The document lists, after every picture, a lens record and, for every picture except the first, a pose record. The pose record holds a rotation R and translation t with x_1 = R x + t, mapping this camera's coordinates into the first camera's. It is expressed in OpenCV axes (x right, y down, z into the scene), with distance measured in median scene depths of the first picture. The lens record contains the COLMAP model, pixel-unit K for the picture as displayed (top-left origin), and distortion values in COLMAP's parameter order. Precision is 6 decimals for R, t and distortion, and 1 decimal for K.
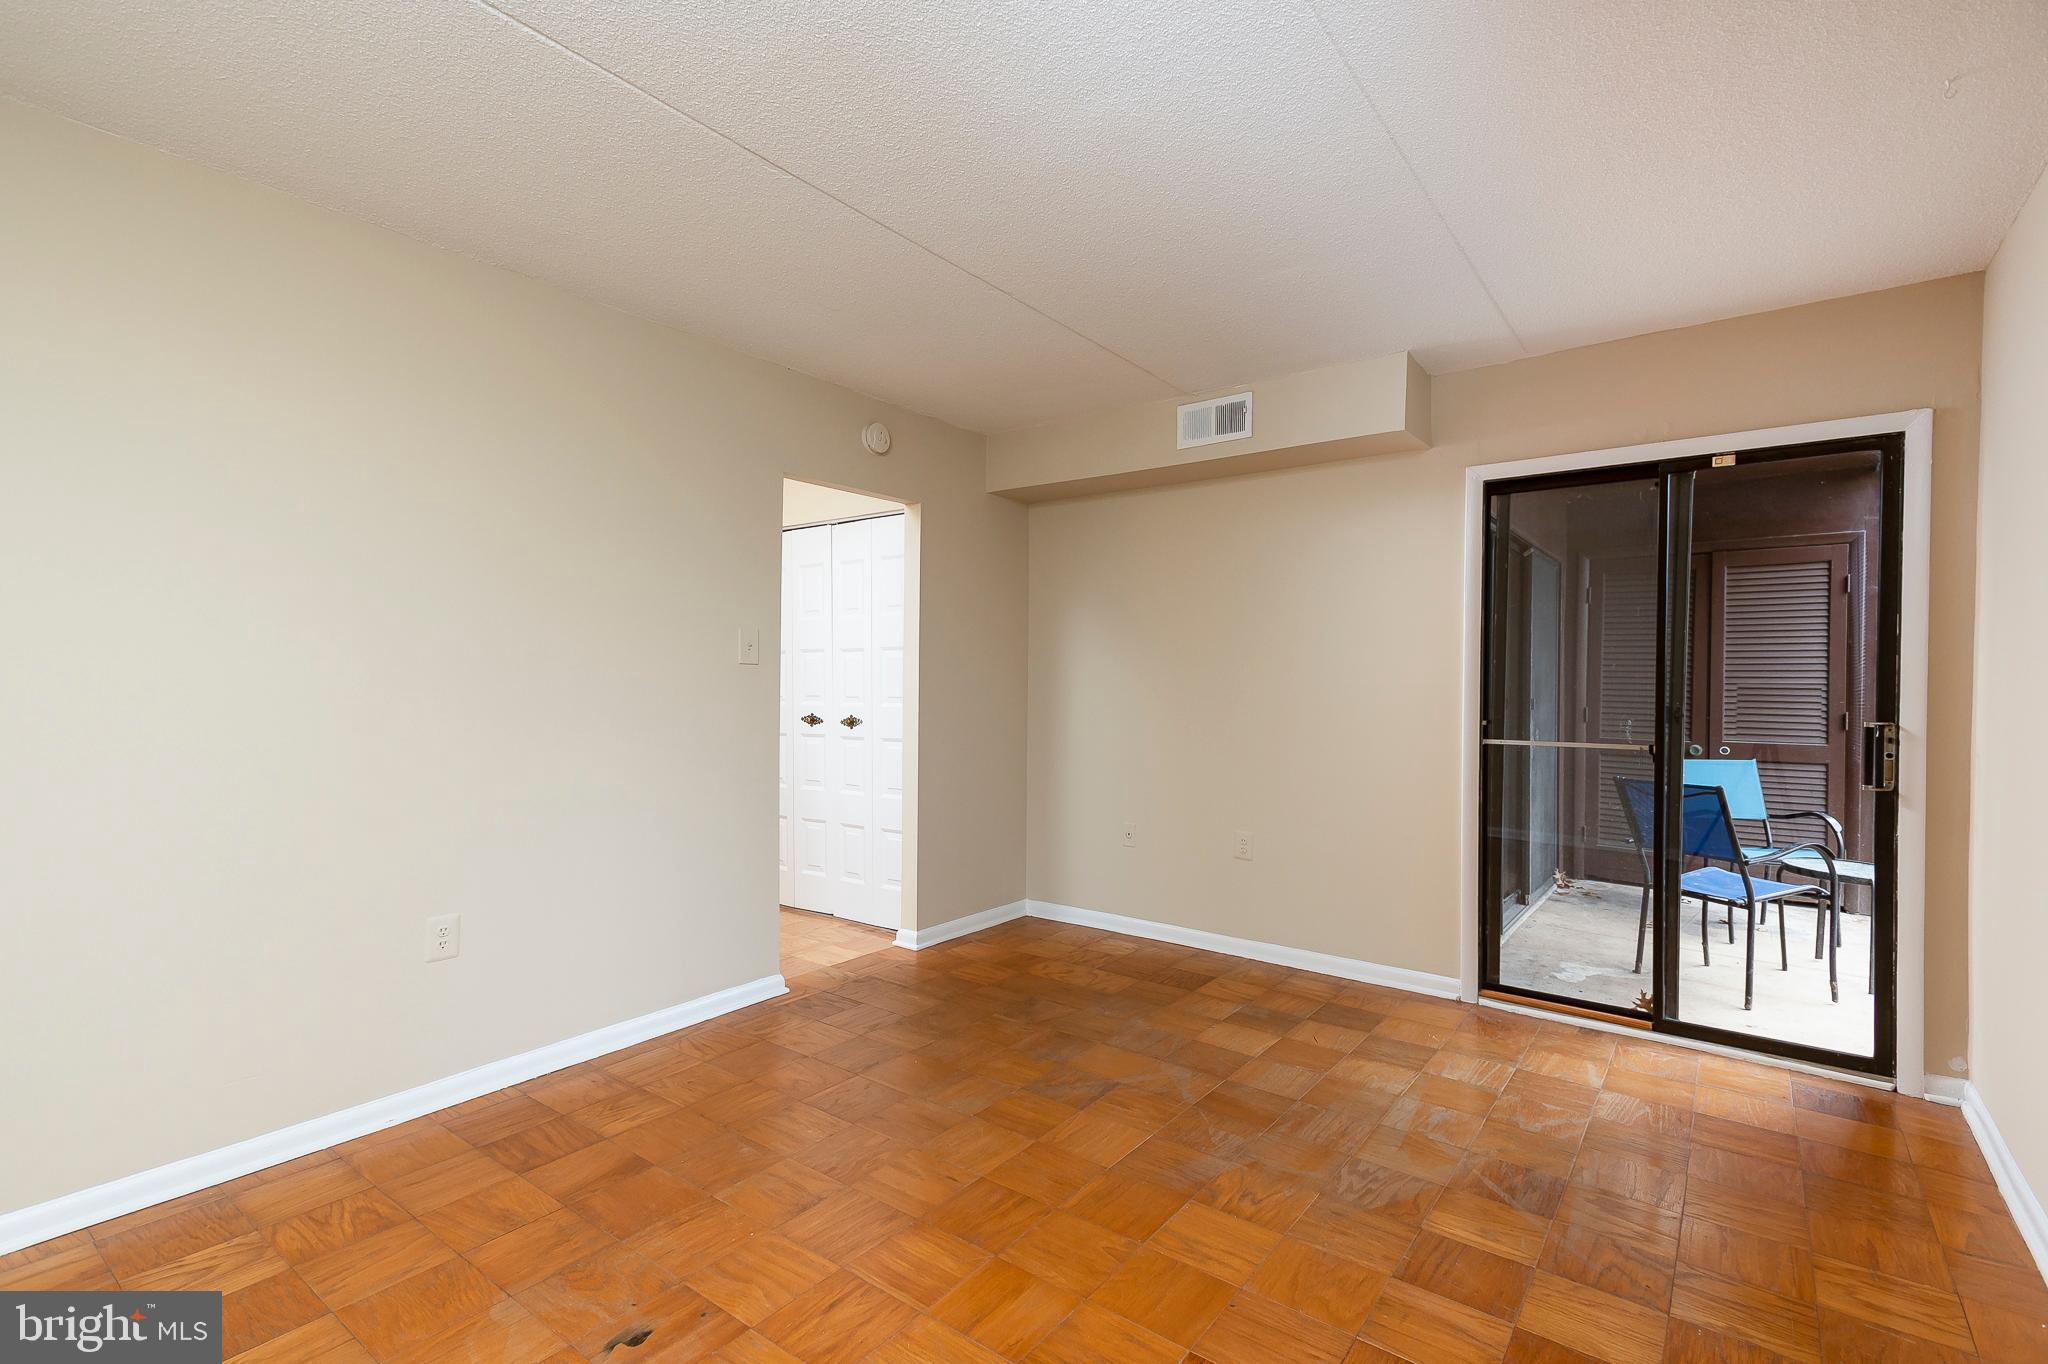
lens RADIAL K [[954.9, 0, 1025.2], [0, 954.9, 688.2], [0, 0, 1]] dist [0.031363, -0.008239]
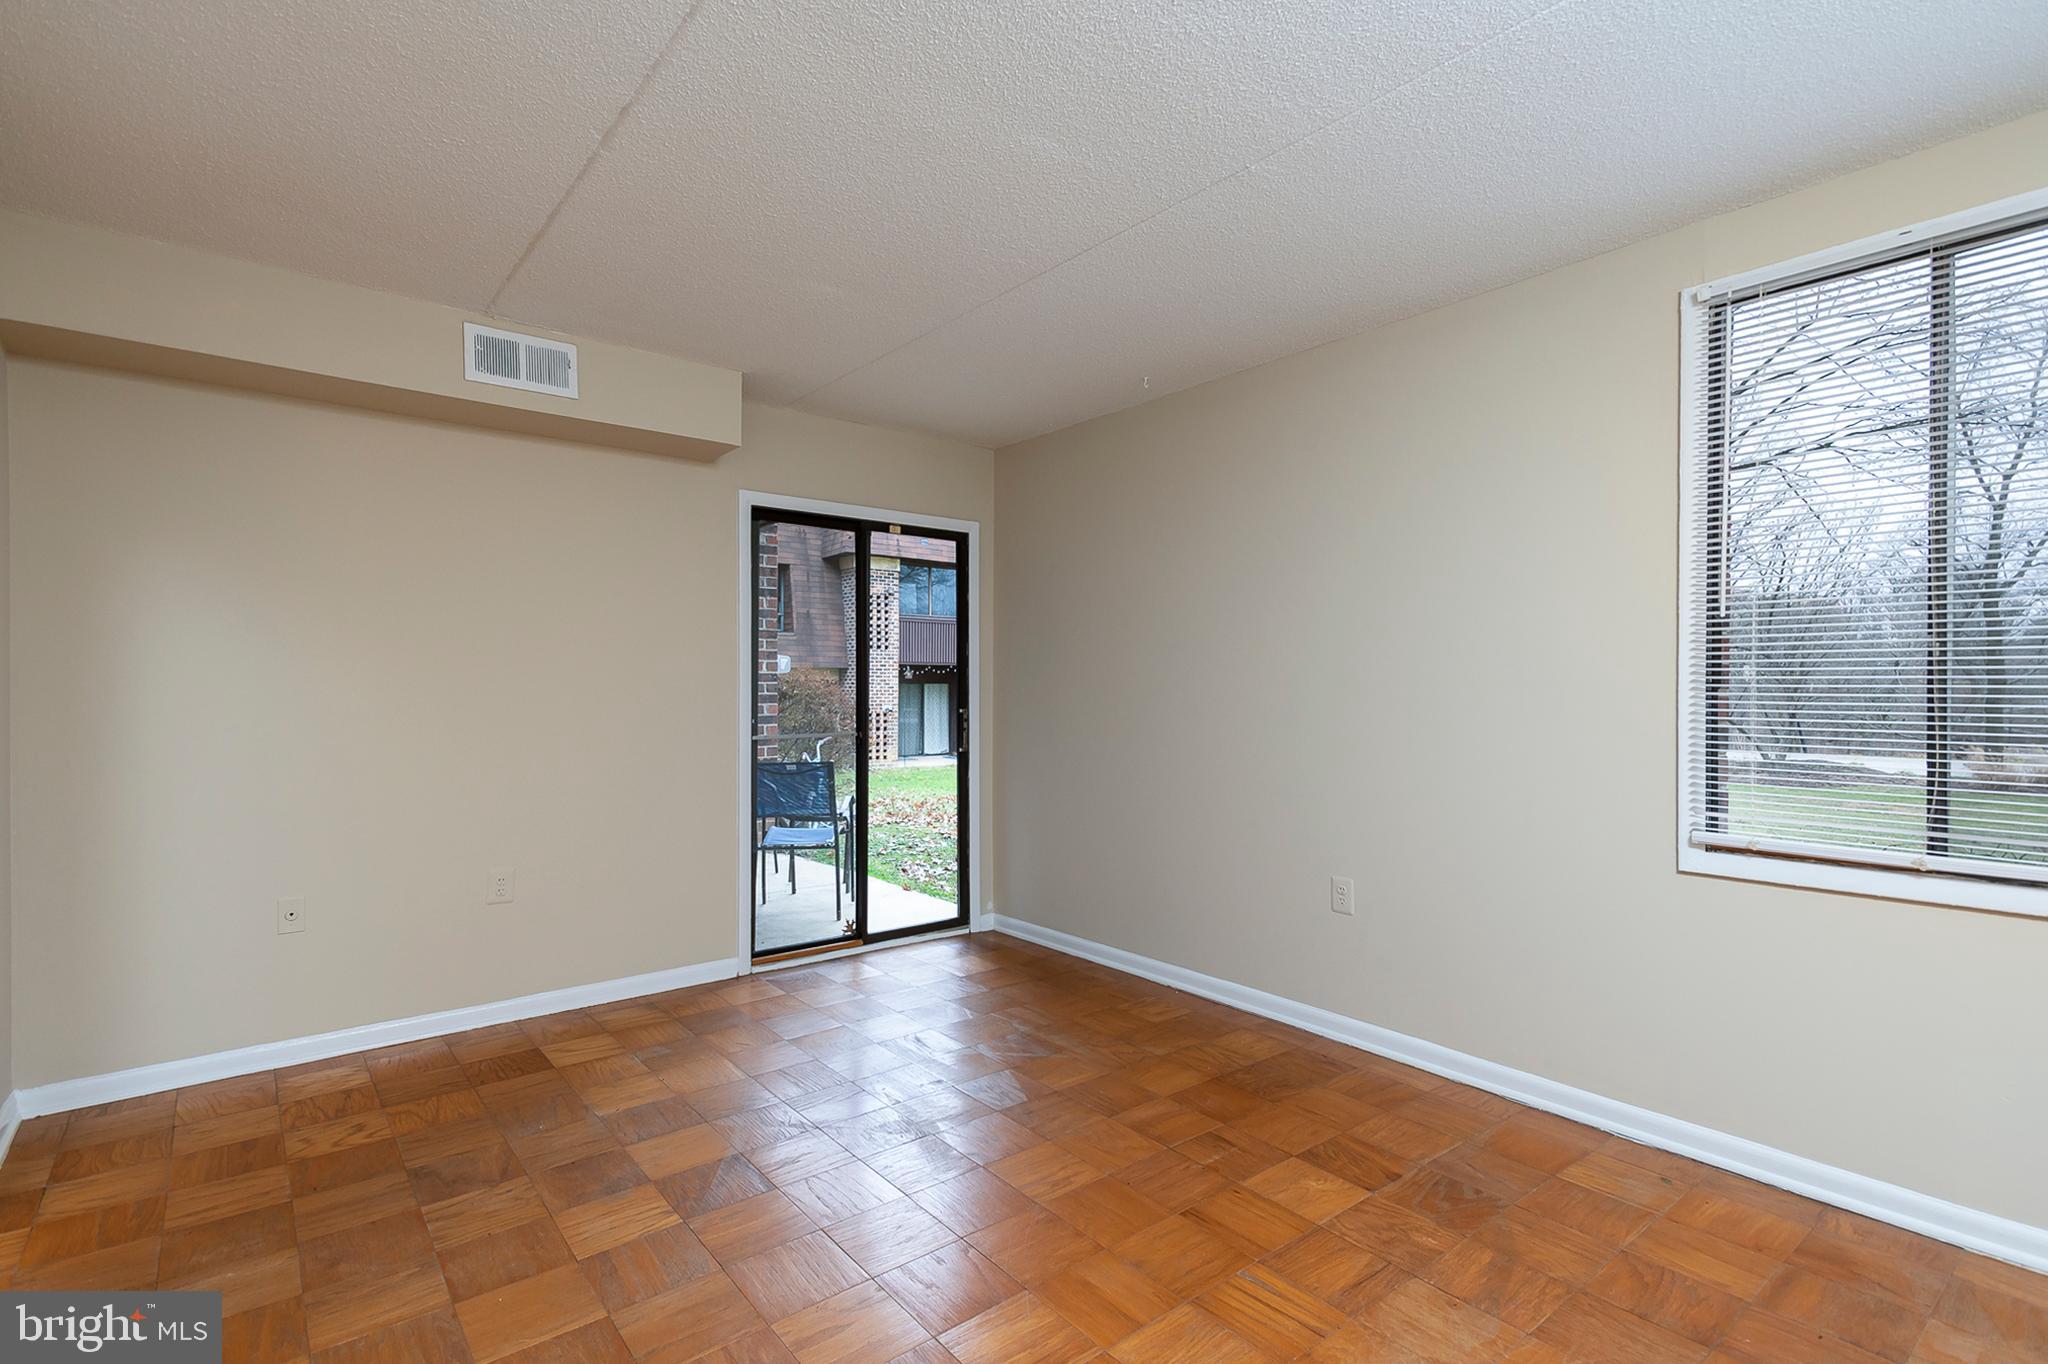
lens RADIAL K [[954.9, 0, 1027.6], [0, 954.9, 684.6], [0, 0, 1]] dist [0.031363, -0.008239]
pose [[0.235123, -0.002473, 0.971962, -0.495268], [0.005179, 0.999986, 0.001292, -0.005806], [-0.971952, 0.004731, 0.235133, 0.398459]]
